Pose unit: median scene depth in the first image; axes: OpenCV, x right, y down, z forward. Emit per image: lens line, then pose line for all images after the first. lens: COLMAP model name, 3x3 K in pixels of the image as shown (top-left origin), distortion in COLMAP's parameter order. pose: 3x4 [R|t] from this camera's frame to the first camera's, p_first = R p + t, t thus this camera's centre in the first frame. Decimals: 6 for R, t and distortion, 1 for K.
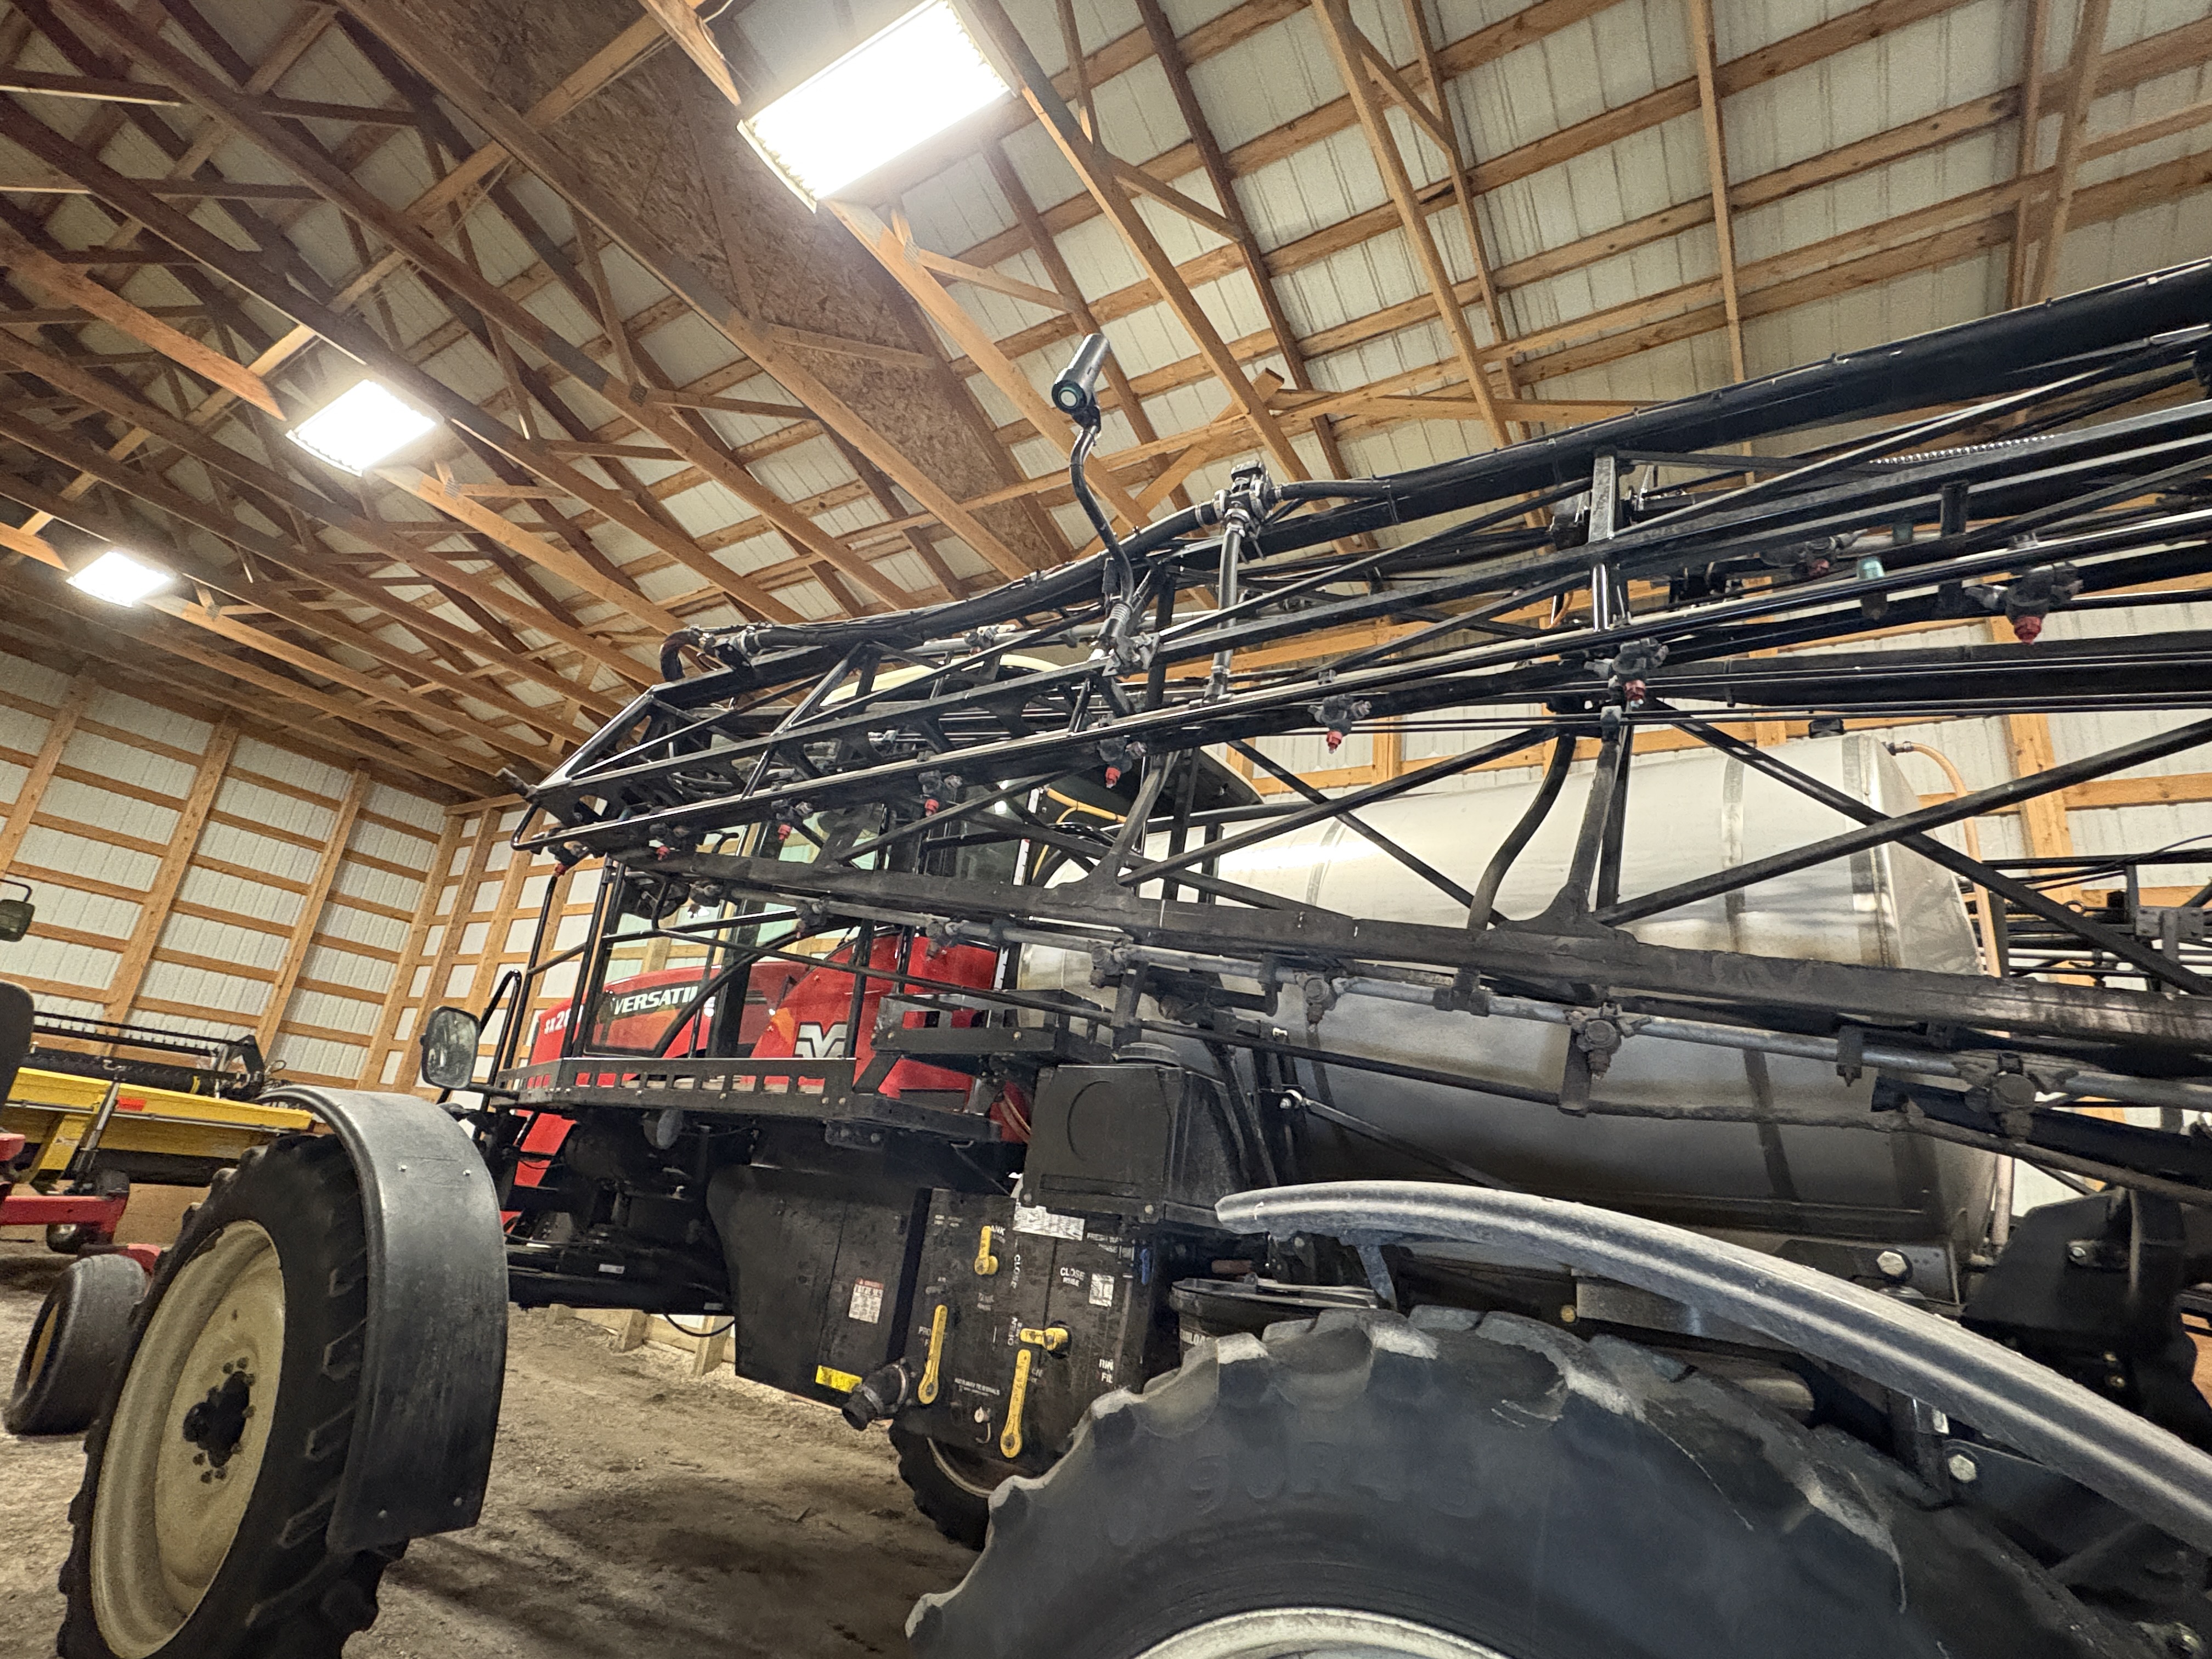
lens RADIAL K [[1061.8, 0, 1101.8], [0, 1061.8, 827.0], [0, 0, 1]] dist [0.001121, -0.000766]
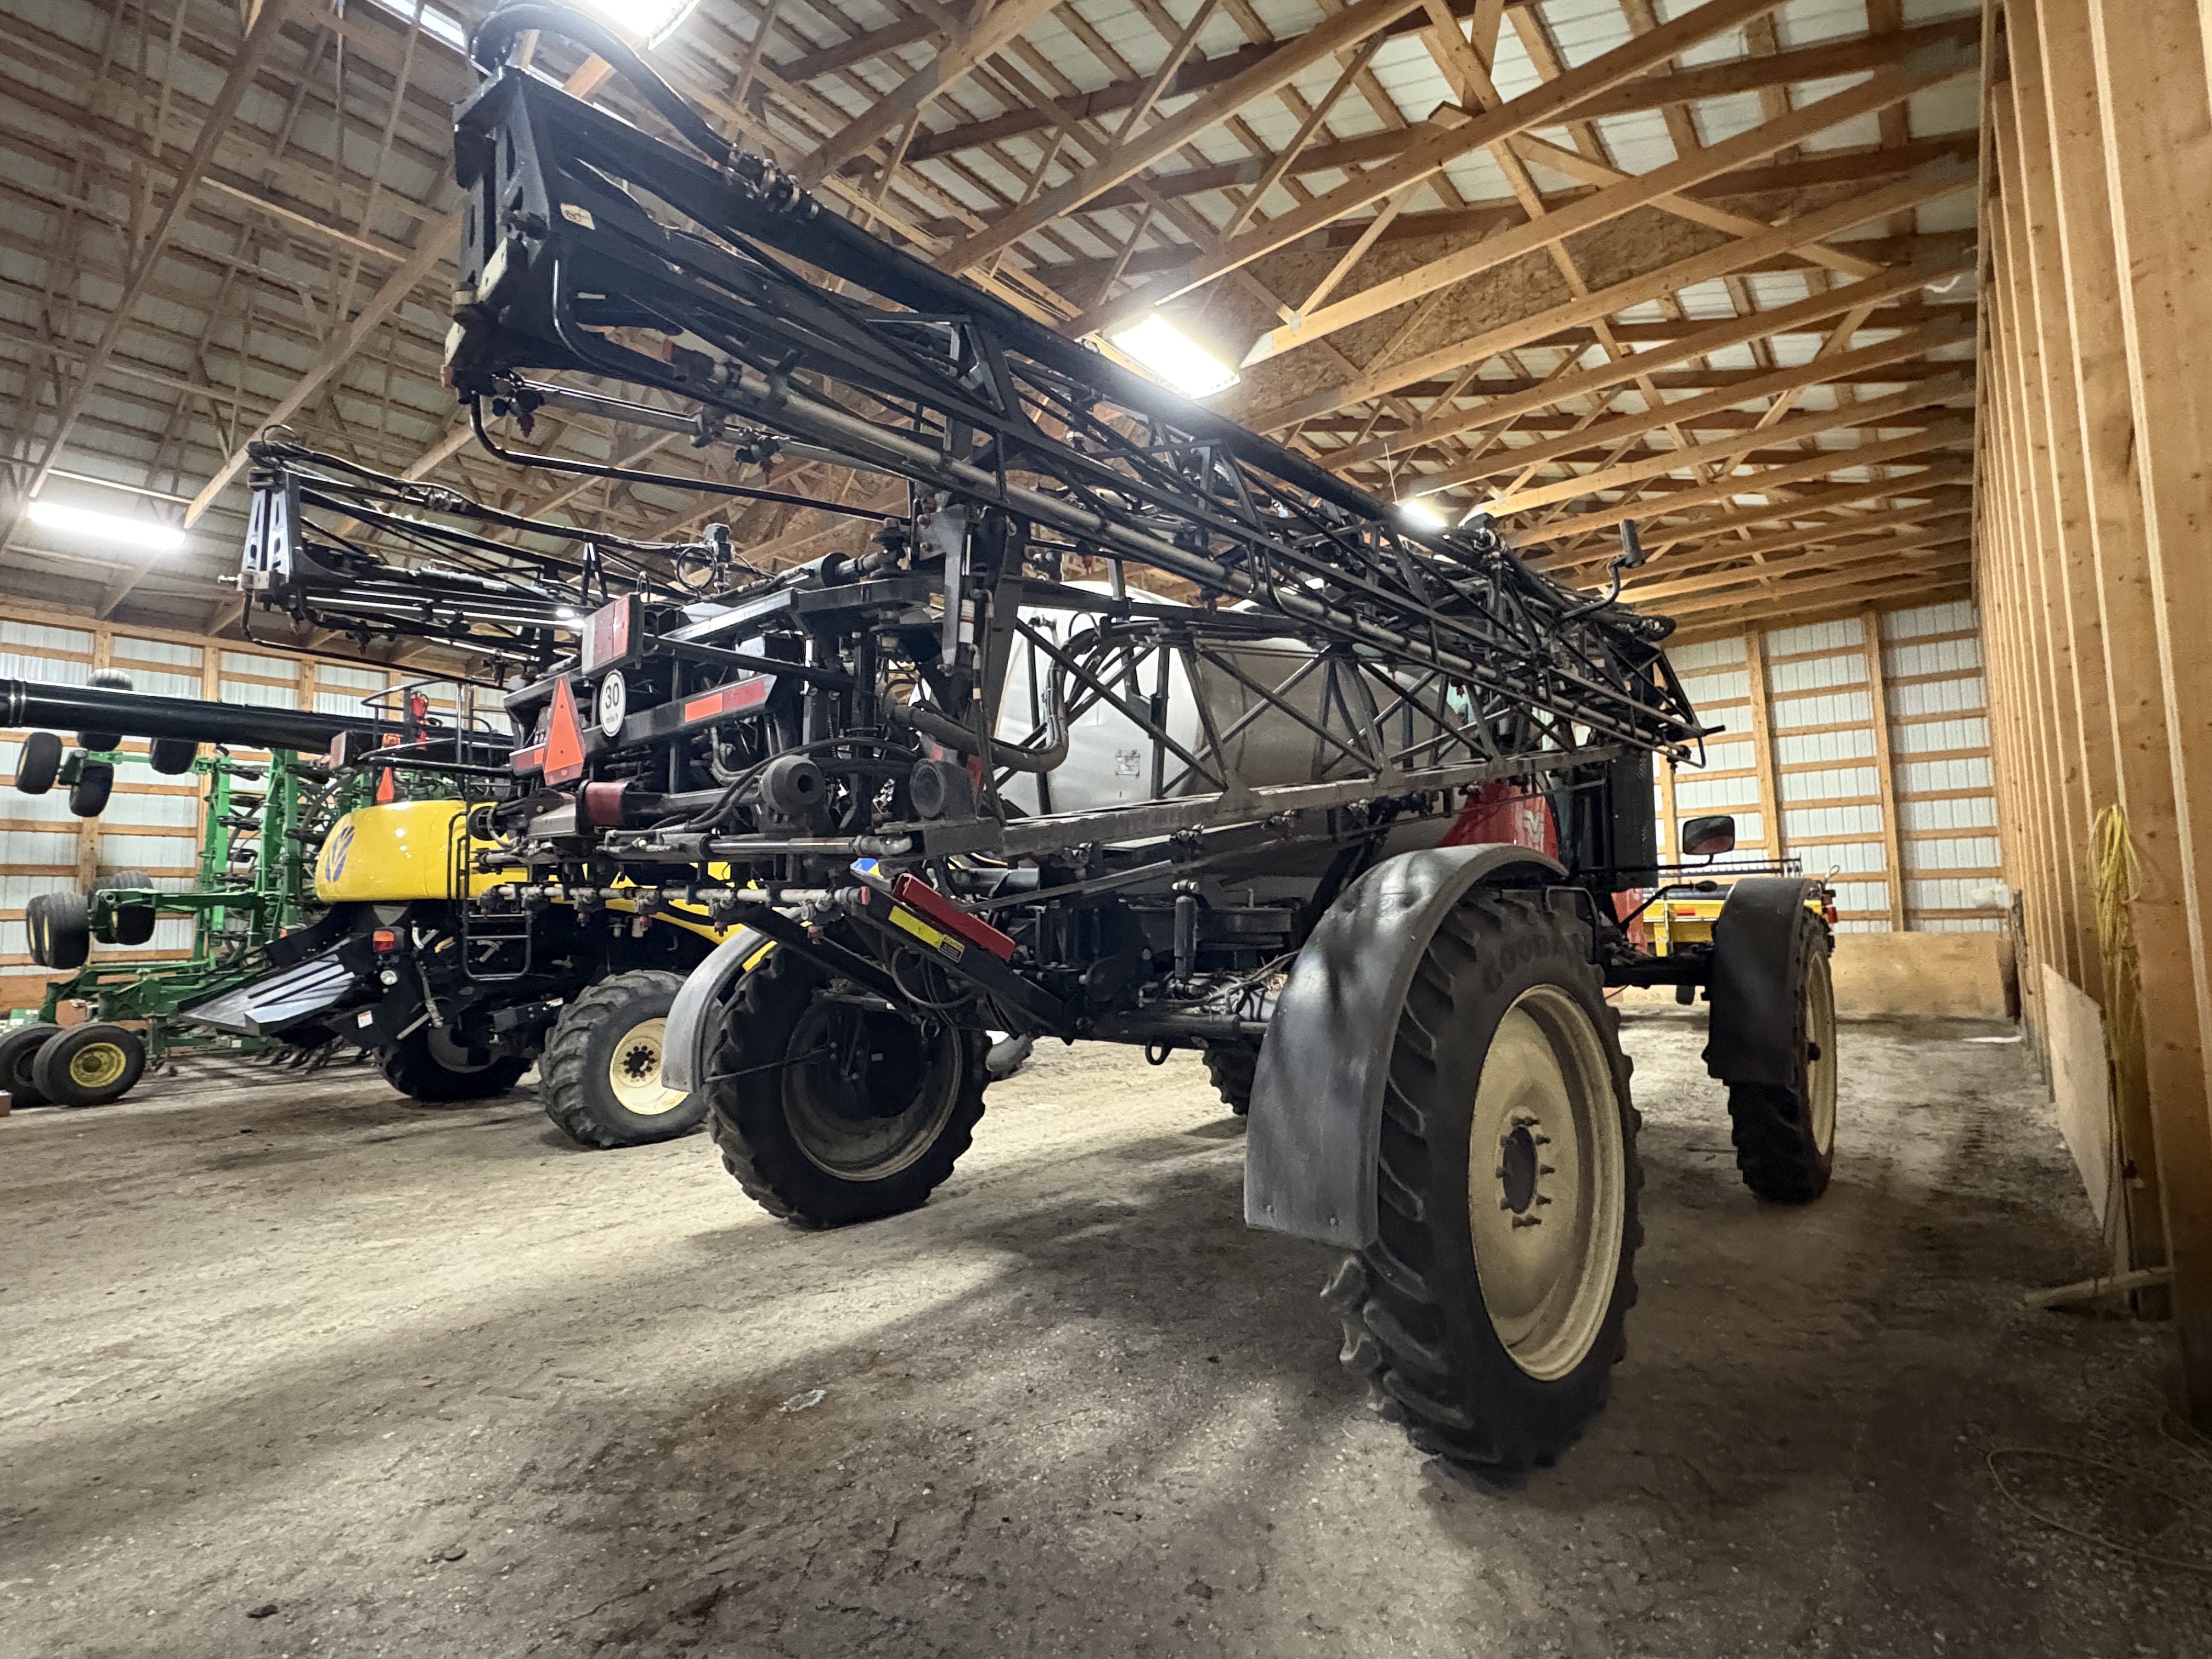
lens RADIAL K [[1062.2, 0, 1099.9], [0, 1062.2, 823.7], [0, 0, 1]] dist [0.000296, -0.000081]
pose [[-0.115739, -0.203170, -0.972279, 1.252580], [0.336657, 0.912895, -0.230836, 0.390718], [0.934487, -0.354041, -0.037259, 0.580550]]
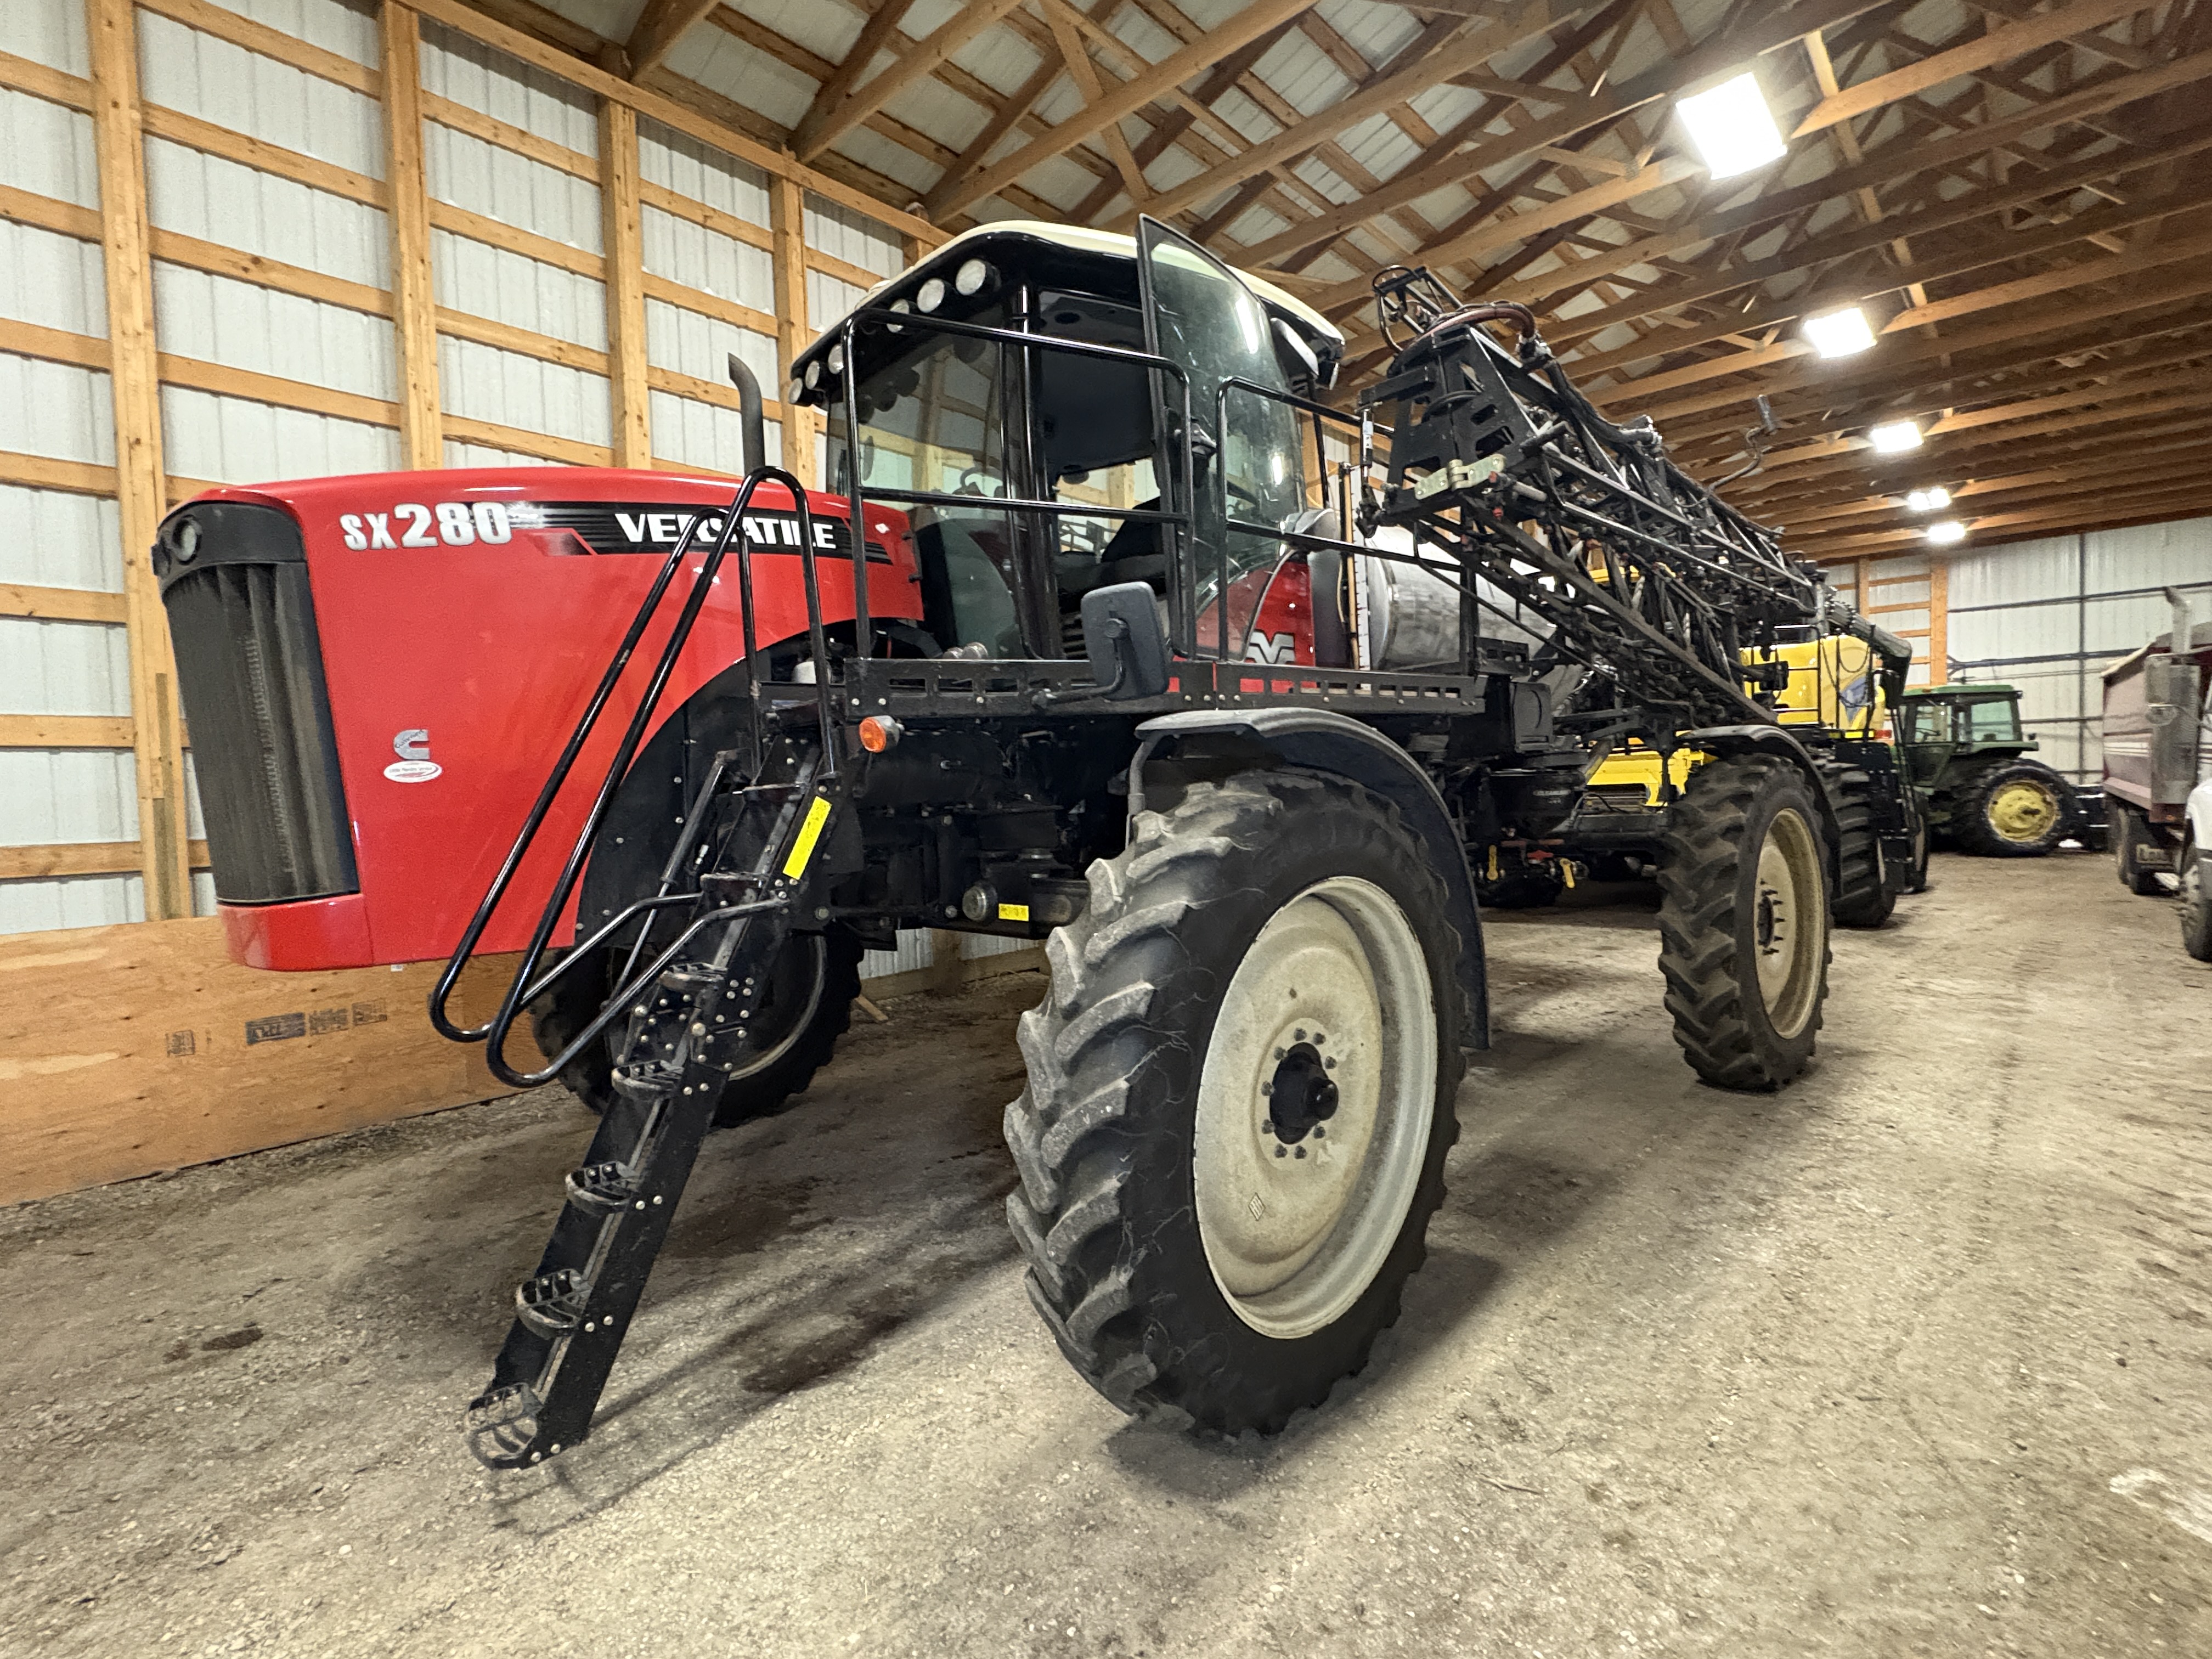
lens RADIAL K [[1060.2, 0, 1104.5], [0, 1060.2, 829.1], [0, 0, 1]] dist [0.000894, -0.000255]
pose [[0.156239, -0.162355, 0.974284, -1.074752], [-0.276414, 0.939798, 0.200935, 0.152514], [-0.948253, -0.300700, 0.101956, 0.737179]]
